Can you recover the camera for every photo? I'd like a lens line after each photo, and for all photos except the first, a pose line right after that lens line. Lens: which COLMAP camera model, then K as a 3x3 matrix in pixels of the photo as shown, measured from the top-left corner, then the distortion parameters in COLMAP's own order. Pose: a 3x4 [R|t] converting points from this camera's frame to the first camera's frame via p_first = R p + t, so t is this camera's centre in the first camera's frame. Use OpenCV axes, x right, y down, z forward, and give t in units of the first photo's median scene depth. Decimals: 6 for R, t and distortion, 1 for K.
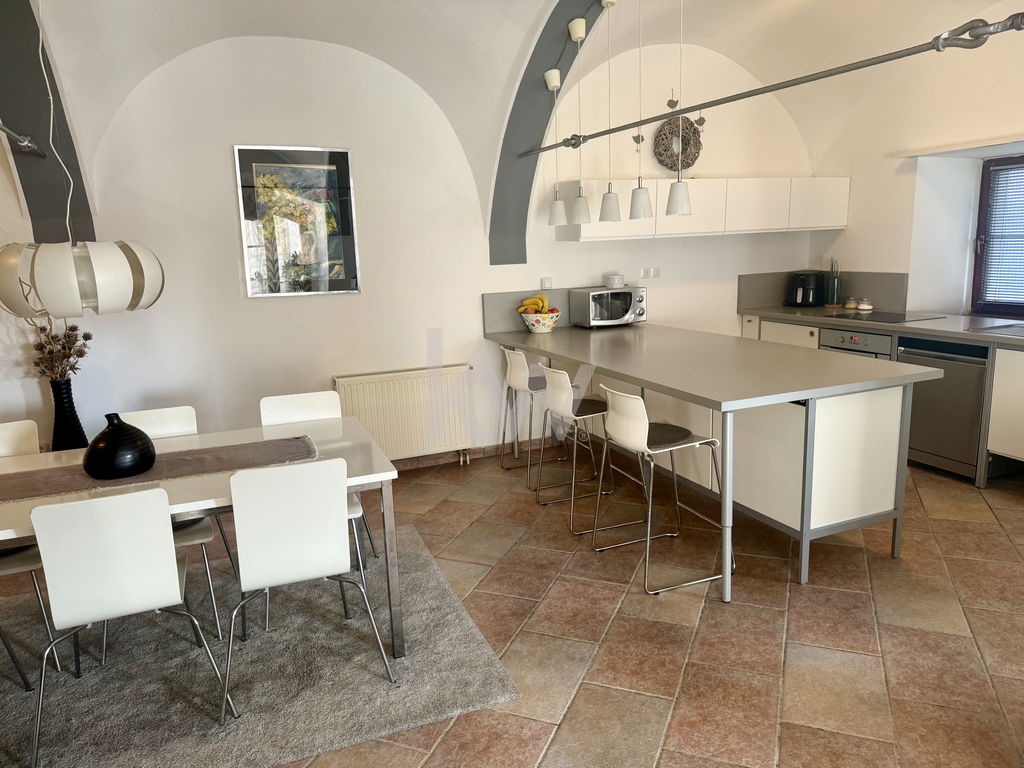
lens RADIAL K [[718.9, 0, 511.9], [0, 718.9, 395.3], [0, 0, 1]] dist [0.073614, -0.104079]
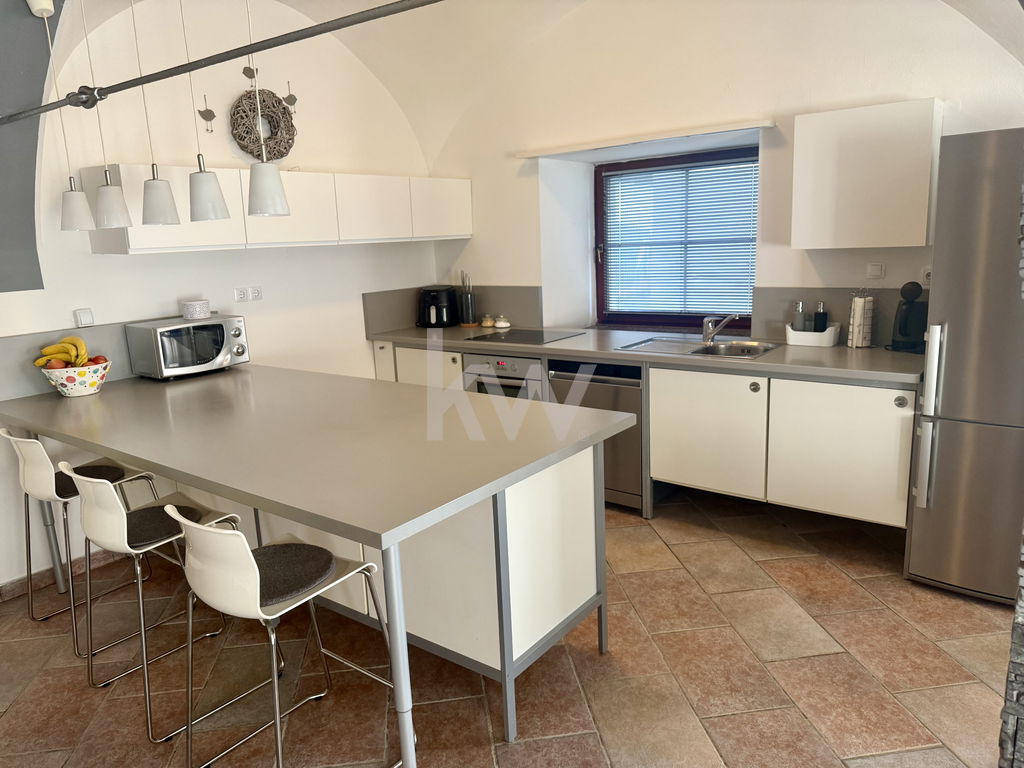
lens RADIAL K [[718.9, 0, 511.9], [0, 718.9, 395.3], [0, 0, 1]] dist [0.073614, -0.104079]
pose [[0.870556, -0.108720, 0.479909, 0.062839], [0.114090, 0.993306, 0.018068, -0.053245], [-0.478661, 0.039023, 0.877132, 0.233419]]
